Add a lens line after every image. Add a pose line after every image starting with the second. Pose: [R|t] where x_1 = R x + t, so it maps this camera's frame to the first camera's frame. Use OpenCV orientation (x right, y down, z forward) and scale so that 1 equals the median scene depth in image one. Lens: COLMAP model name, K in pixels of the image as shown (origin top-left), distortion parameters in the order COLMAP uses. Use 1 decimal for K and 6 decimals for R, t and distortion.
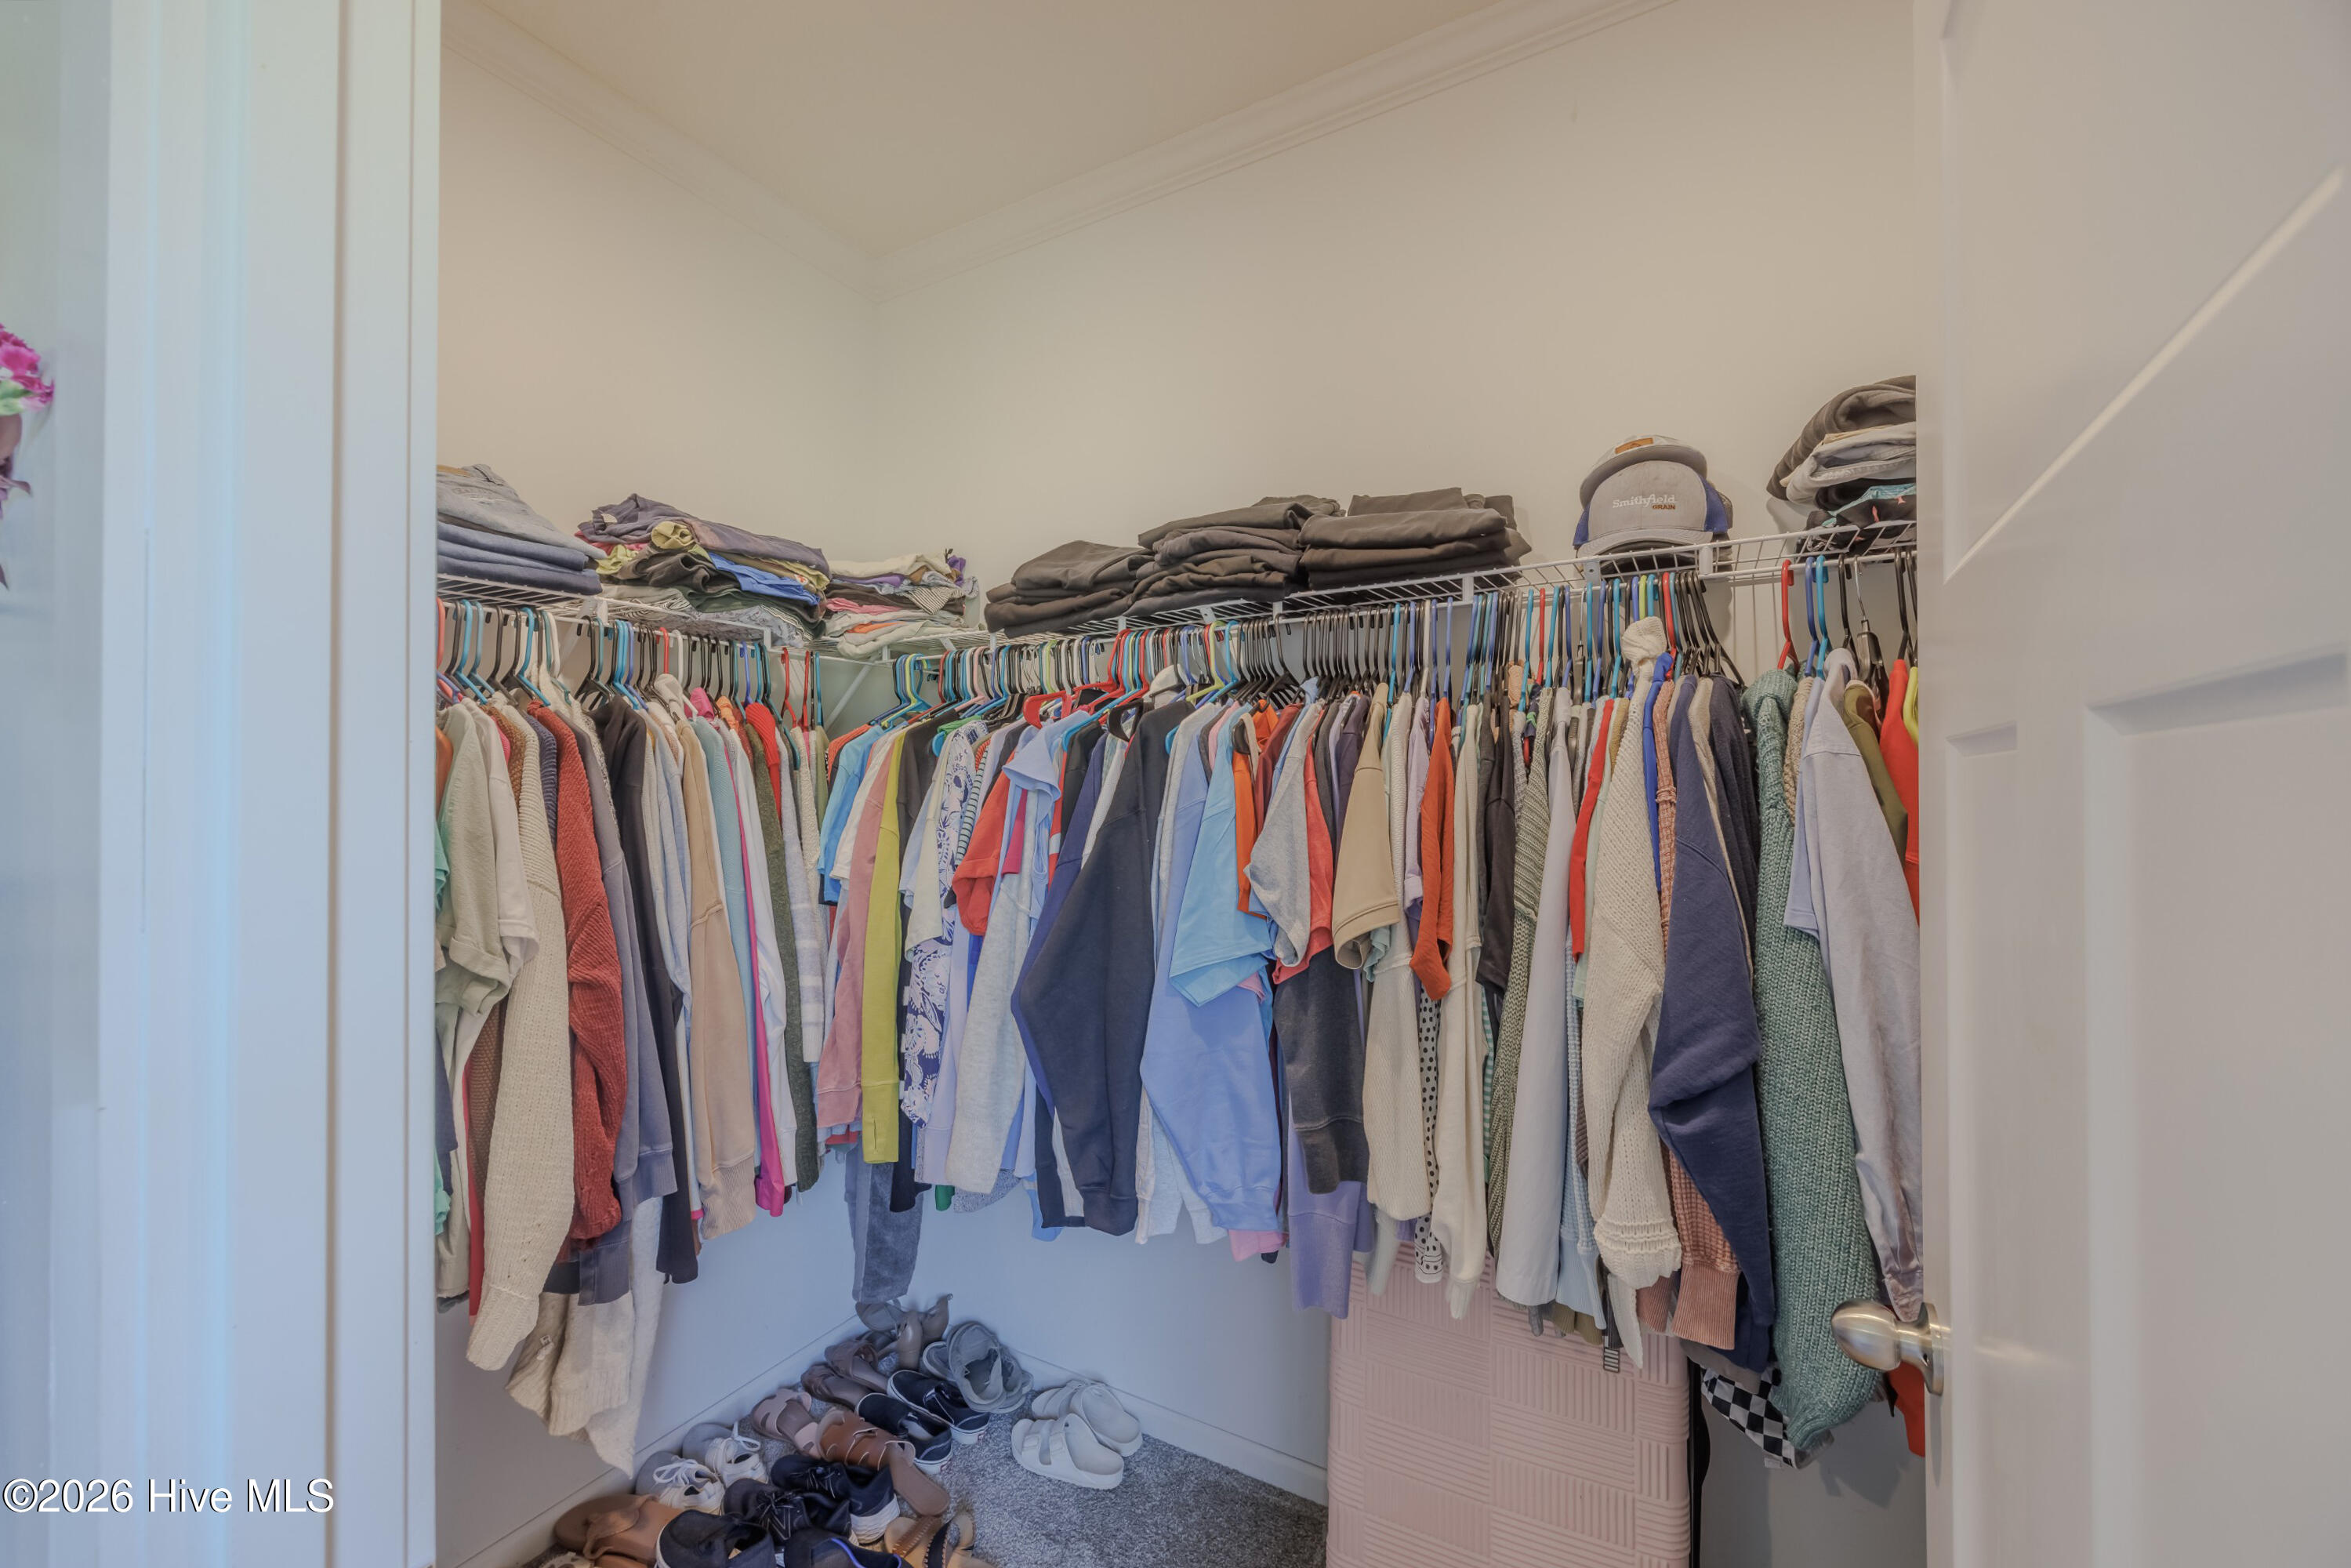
lens RADIAL K [[922.3, 0, 1175.5], [0, 922.3, 784.0], [0, 0, 1]] dist [-0.000069, -0.000067]
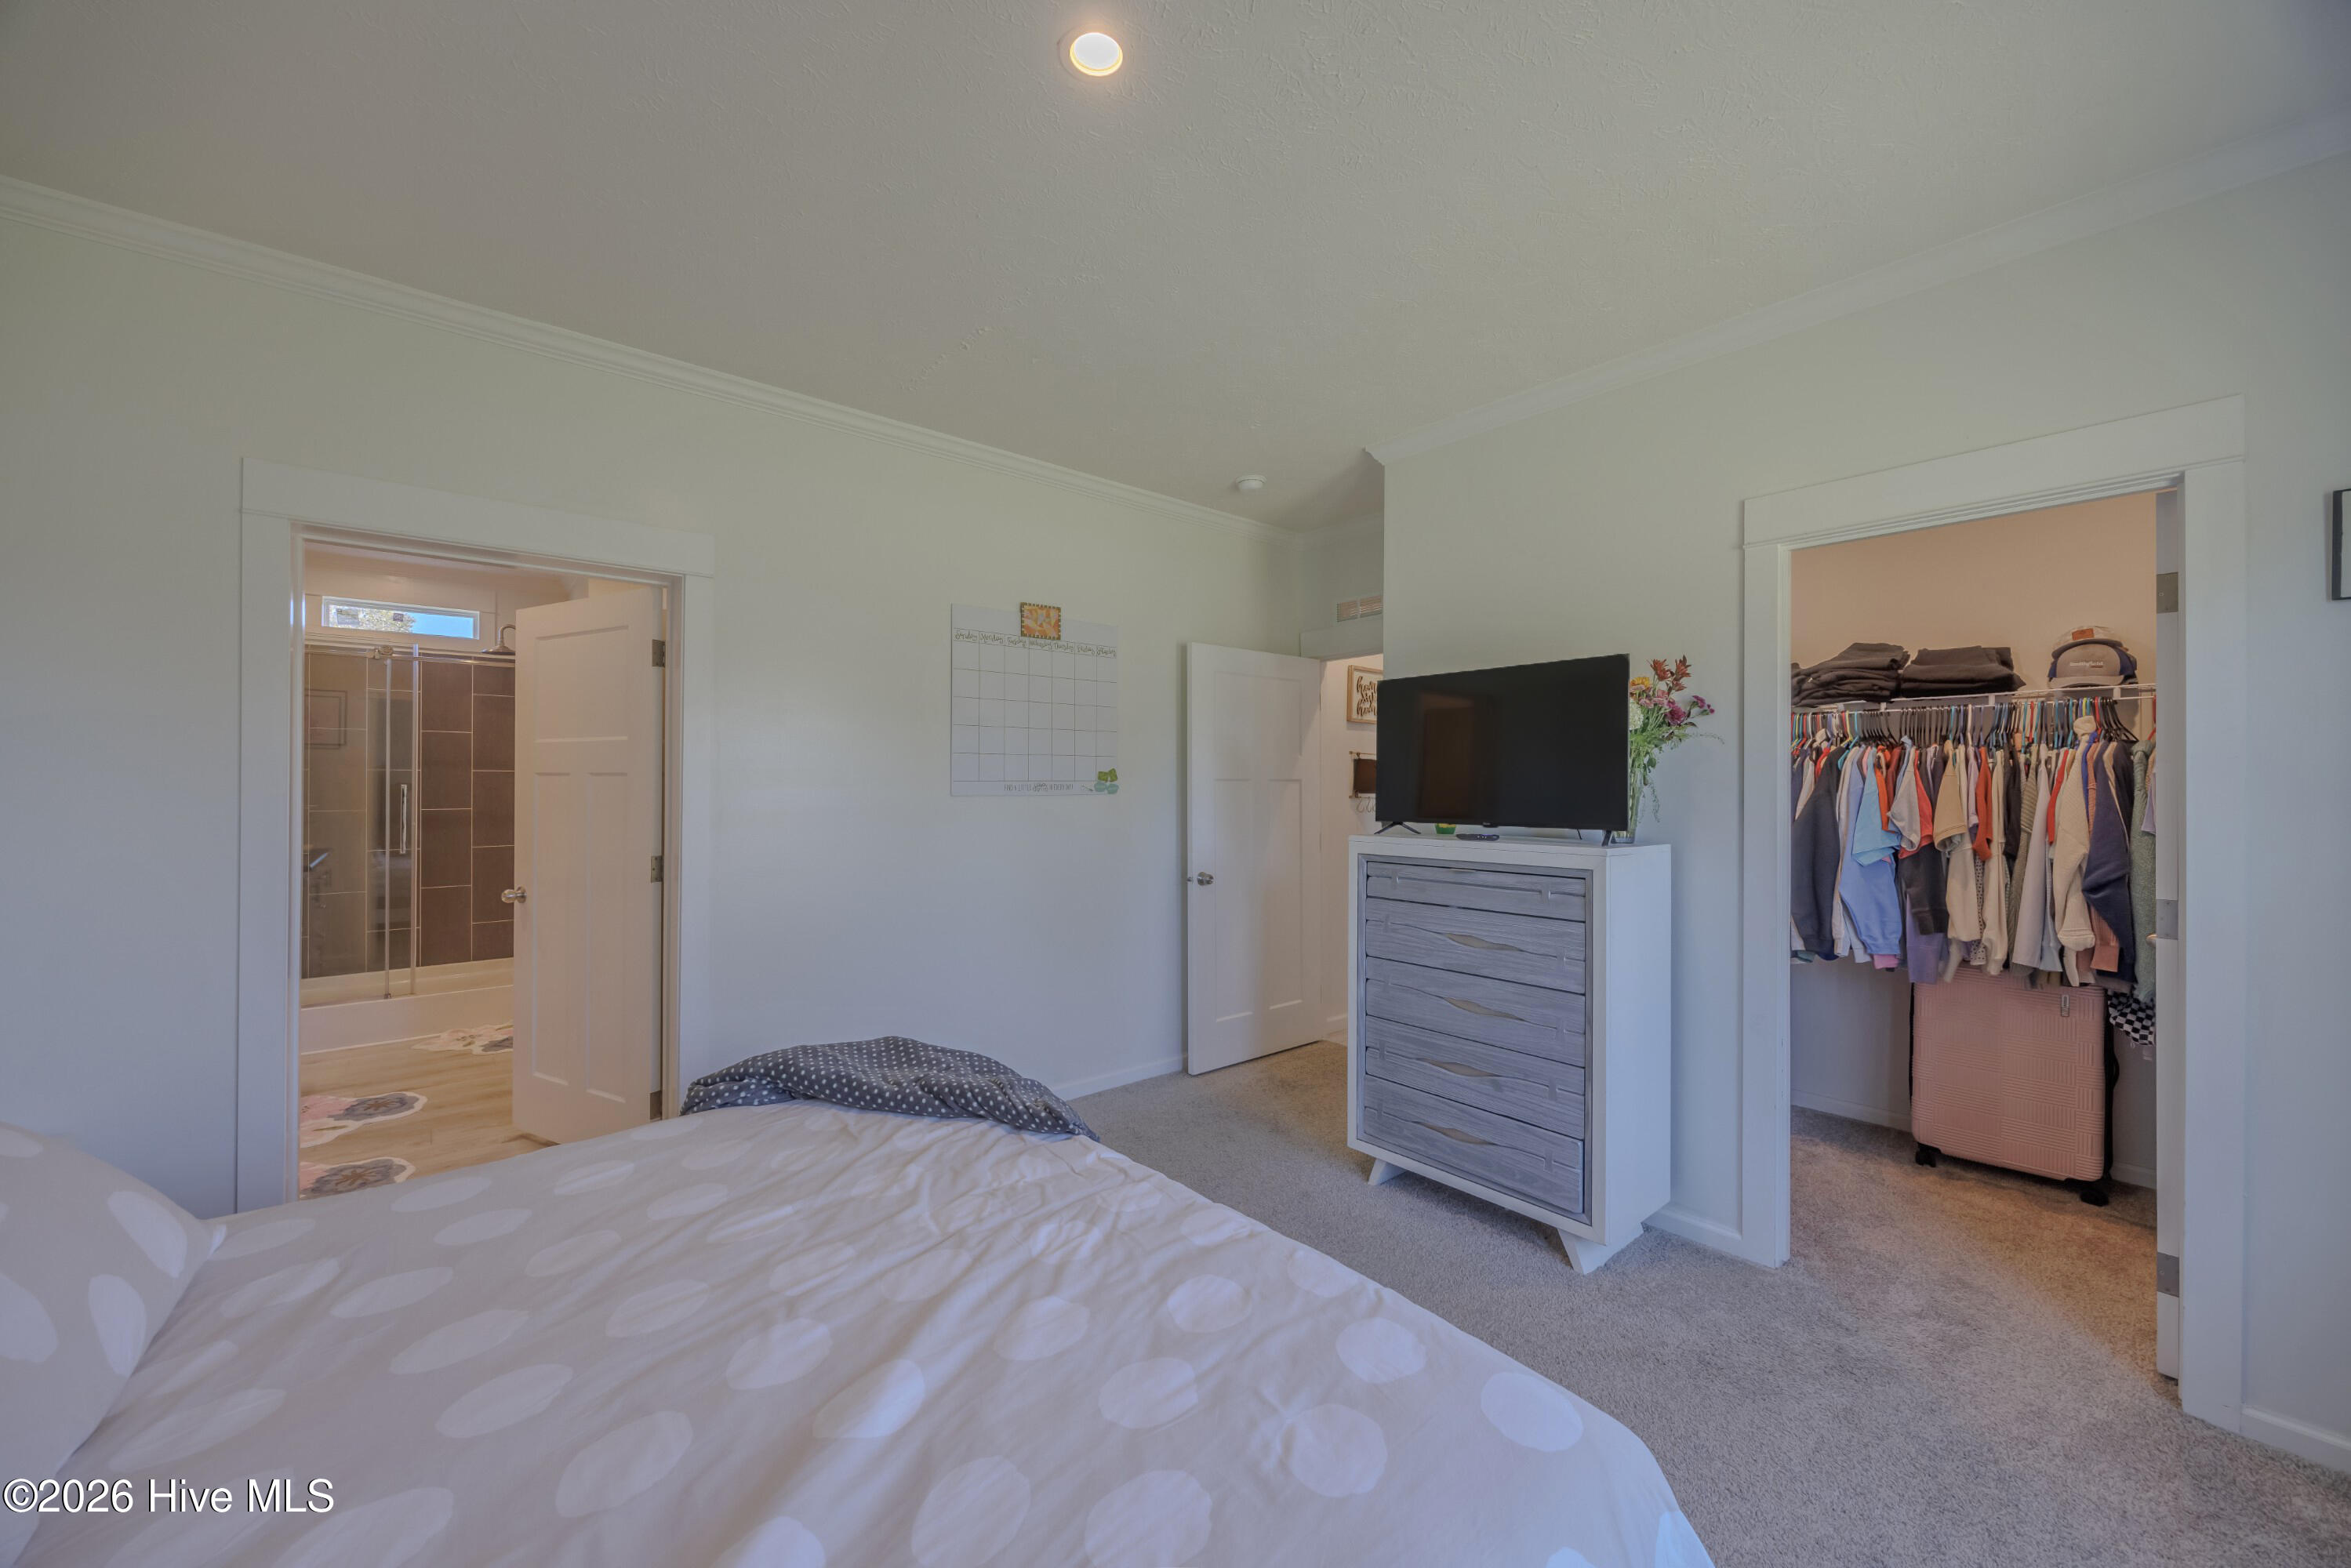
lens RADIAL K [[903.7, 0, 1175.5], [0, 903.7, 784.0], [0, 0, 1]] dist [0.002353, 0.000063]
pose [[0.942677, 0.007105, -0.333631, -1.035659], [-0.005146, 0.999964, 0.006755, 0.001204], [0.333667, -0.004651, 0.942680, -2.225947]]
